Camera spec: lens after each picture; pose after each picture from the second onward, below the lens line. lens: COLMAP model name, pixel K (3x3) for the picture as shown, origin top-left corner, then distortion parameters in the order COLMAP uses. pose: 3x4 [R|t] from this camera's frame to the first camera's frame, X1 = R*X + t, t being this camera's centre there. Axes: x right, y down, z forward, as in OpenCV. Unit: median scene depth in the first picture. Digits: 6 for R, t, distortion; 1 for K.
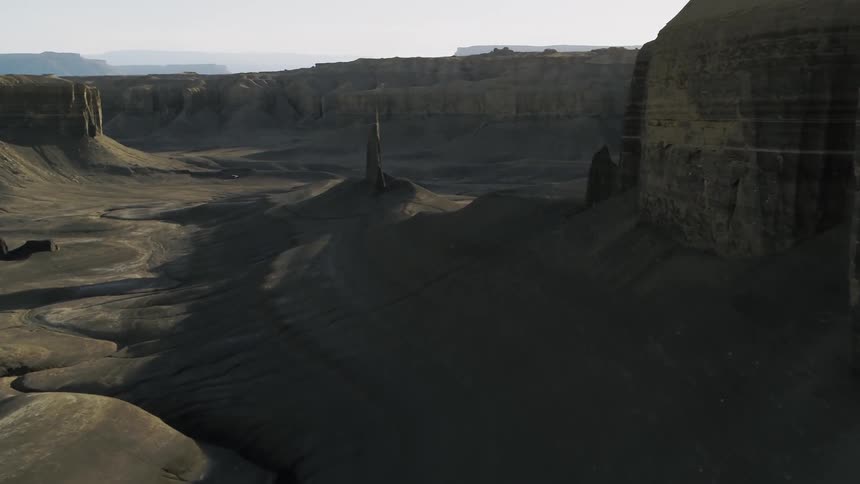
lens RADIAL K [[1024.6, 0, 429.1], [0, 1024.6, 244.0], [0, 0, 1]] dist [0.033666, 0.000000]
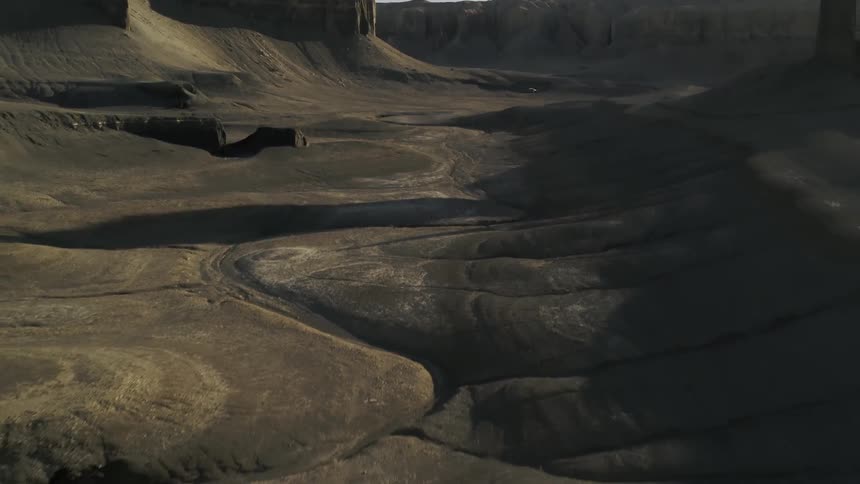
lens RADIAL K [[1024.6, 0, 430.9], [0, 1024.6, 242.6], [0, 0, 1]] dist [0.033666, 0.000000]
pose [[0.969262, 0.069035, -0.236147, -0.147882], [-0.057491, 0.996806, 0.055435, 0.024506], [0.239220, -0.040155, 0.970135, 0.442350]]
